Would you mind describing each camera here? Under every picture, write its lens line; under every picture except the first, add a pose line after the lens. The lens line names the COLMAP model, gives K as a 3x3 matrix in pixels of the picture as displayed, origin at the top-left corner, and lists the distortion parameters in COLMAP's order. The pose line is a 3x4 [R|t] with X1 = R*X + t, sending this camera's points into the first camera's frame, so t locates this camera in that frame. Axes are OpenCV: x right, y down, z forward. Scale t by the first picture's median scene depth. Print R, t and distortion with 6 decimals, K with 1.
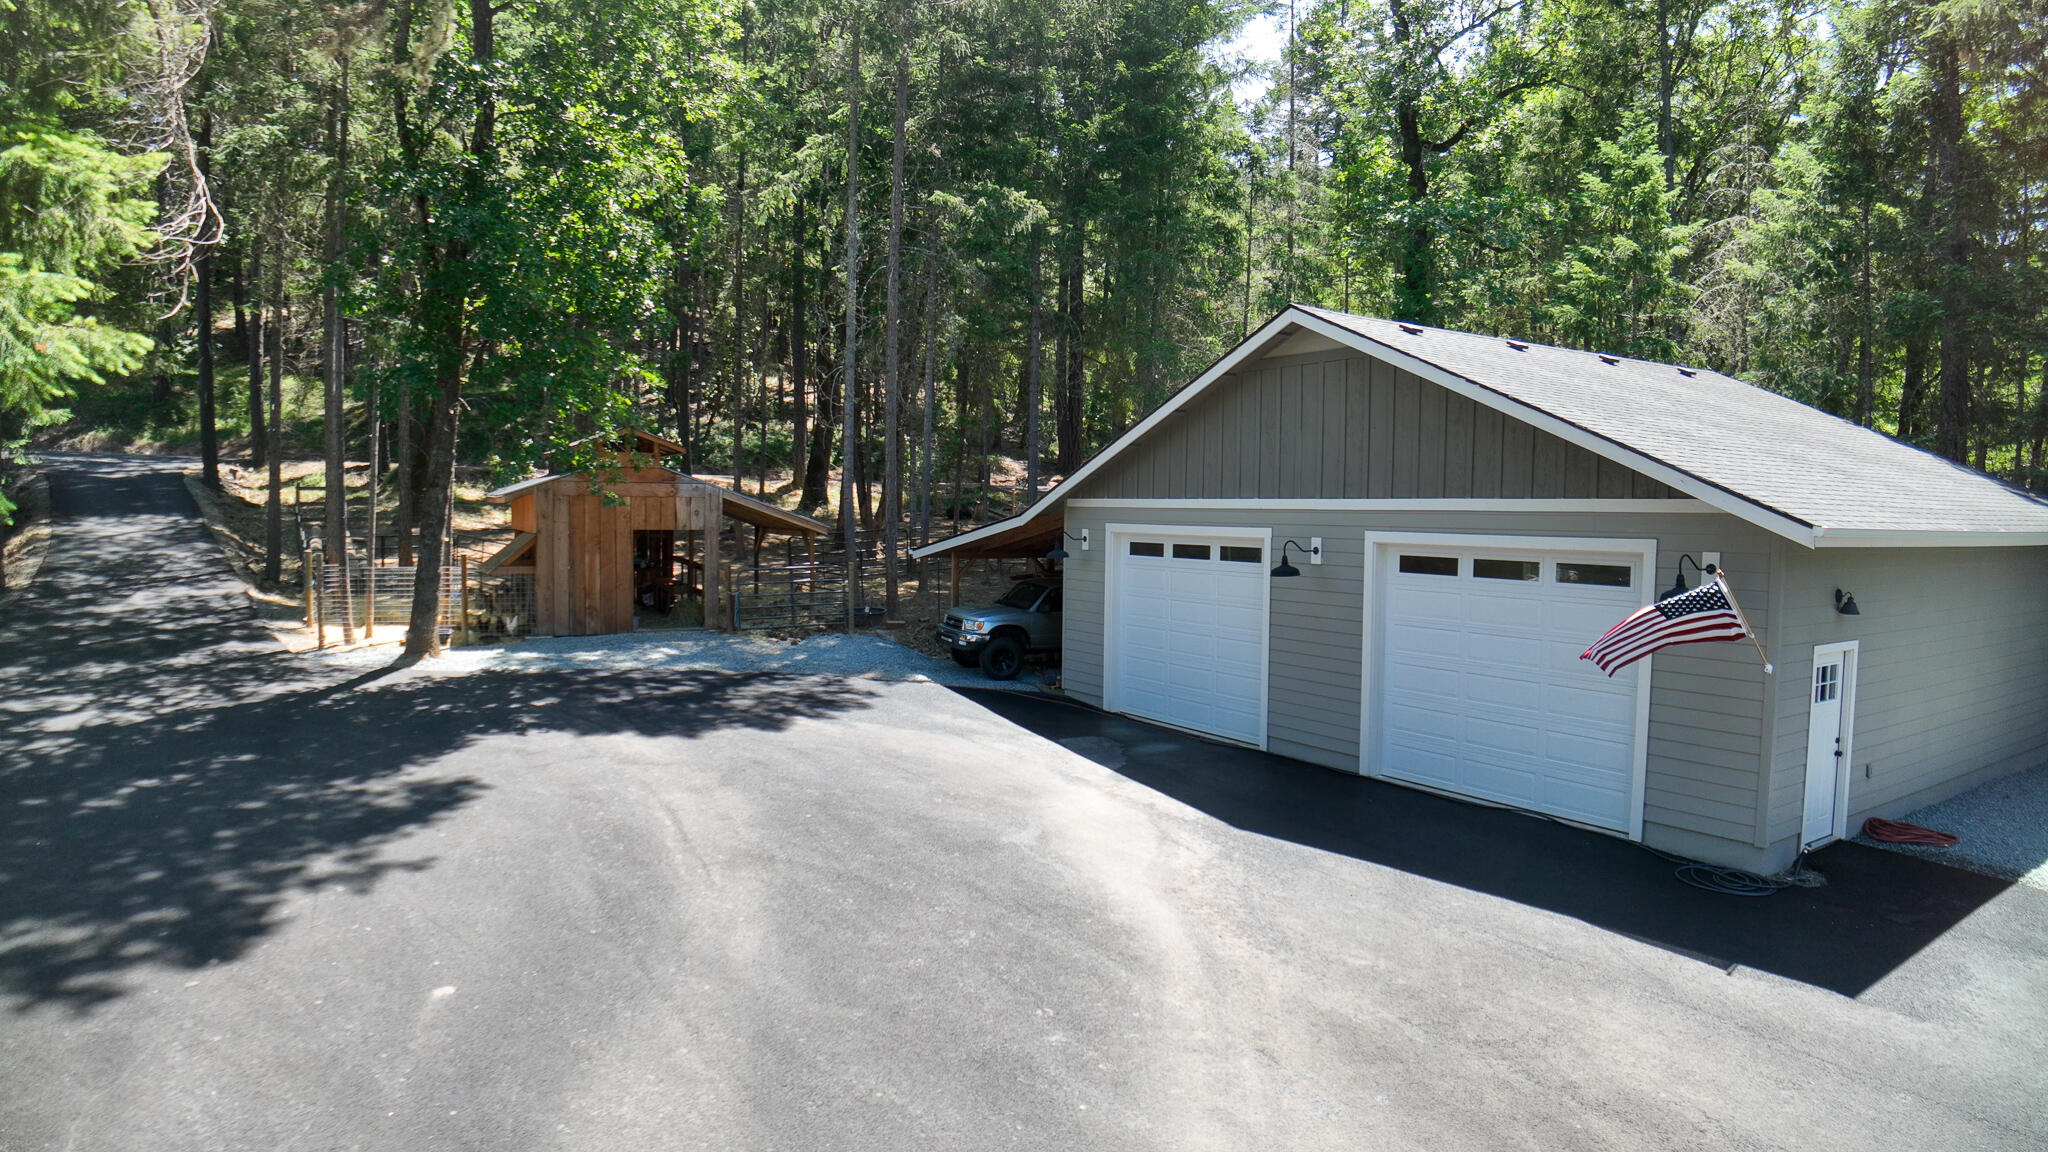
lens RADIAL K [[1206.6, 0, 1020.0], [0, 1206.6, 574.6], [0, 0, 1]] dist [-0.098147, 0.005353]
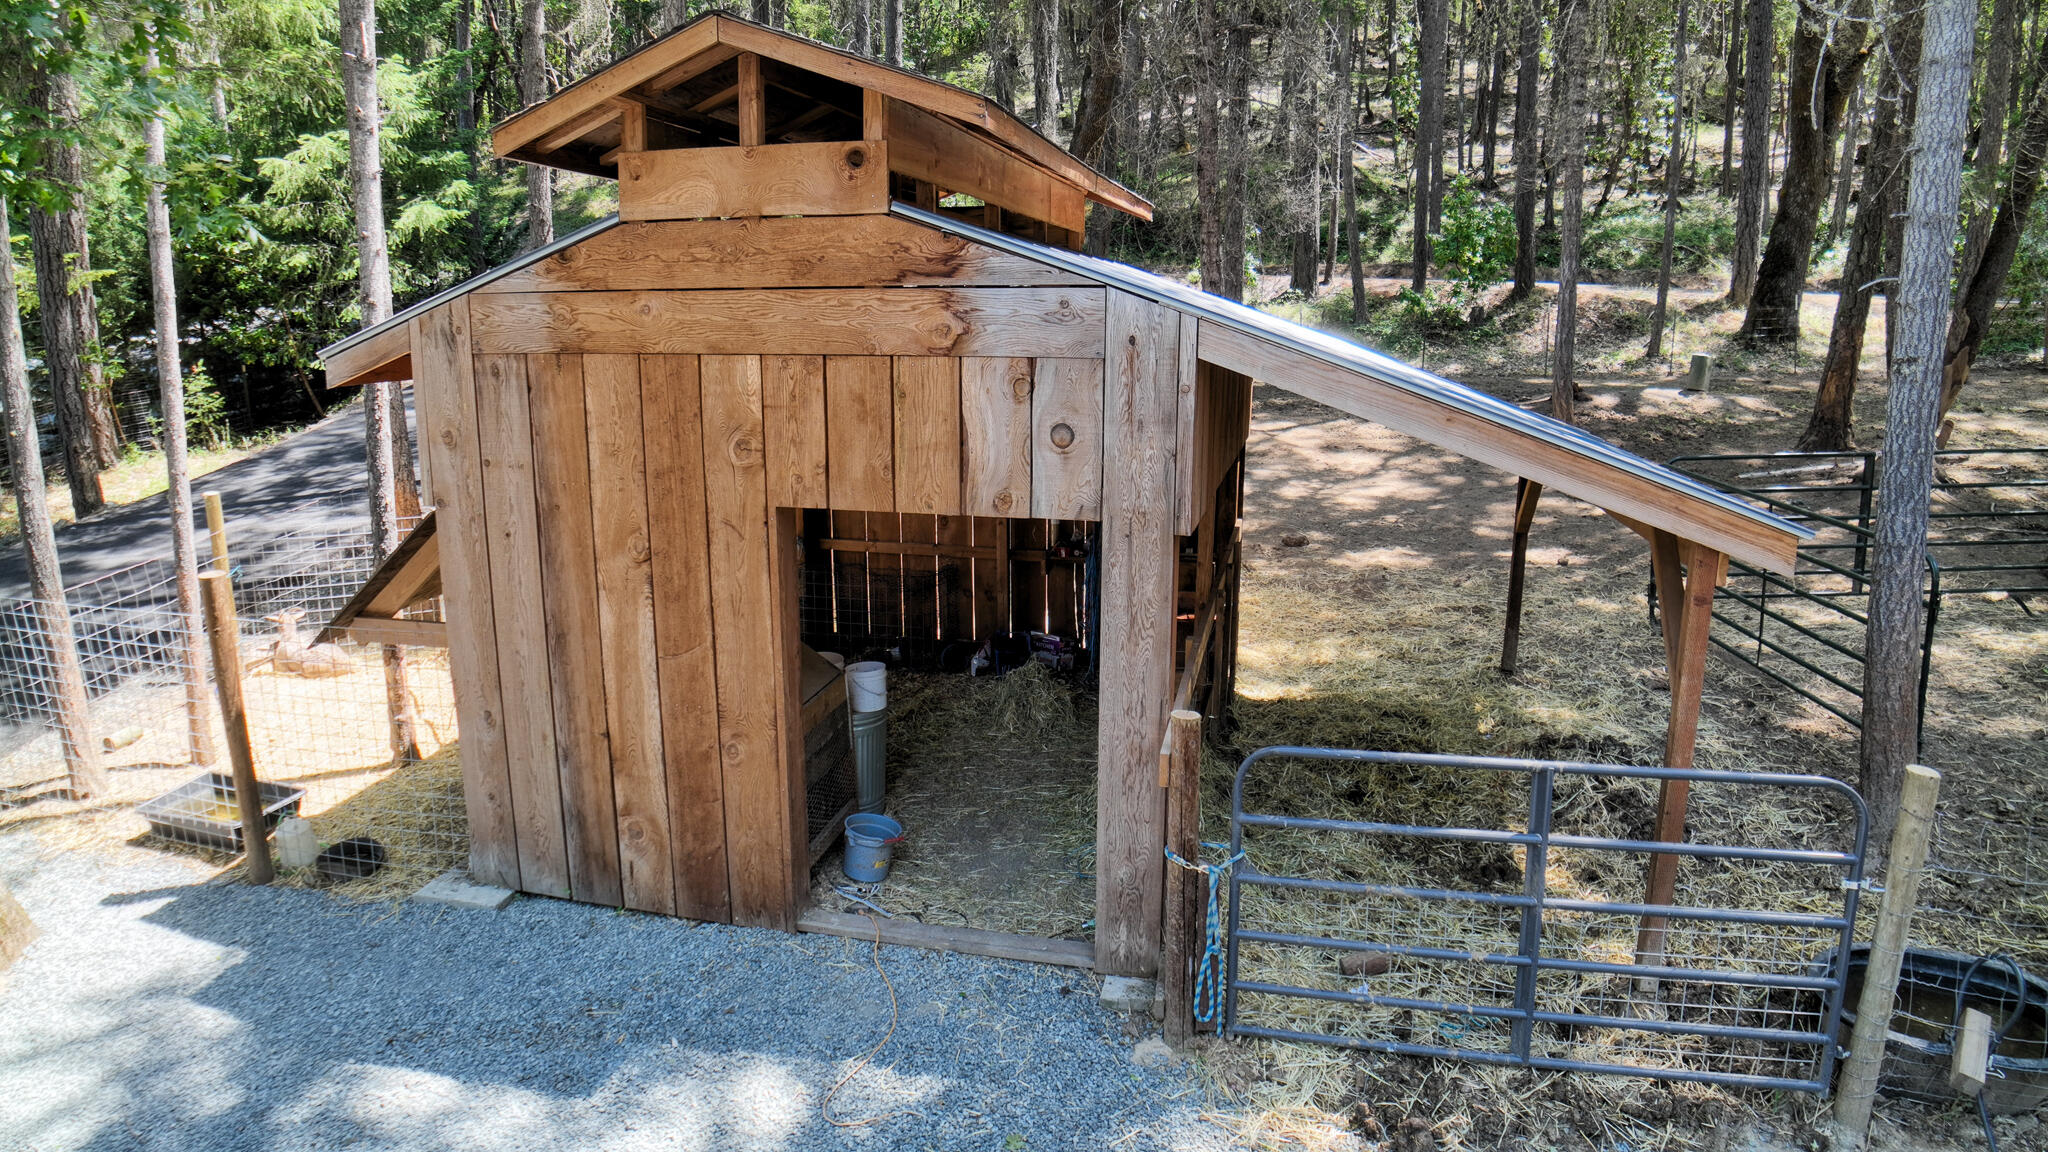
lens RADIAL K [[1206.6, 0, 1022.7], [0, 1206.6, 571.9], [0, 0, 1]] dist [-0.098147, 0.005353]
pose [[0.740988, 0.132830, -0.658250, -0.143604], [-0.031939, 0.986103, 0.163034, -0.063286], [0.670758, -0.099782, 0.734933, 0.866691]]
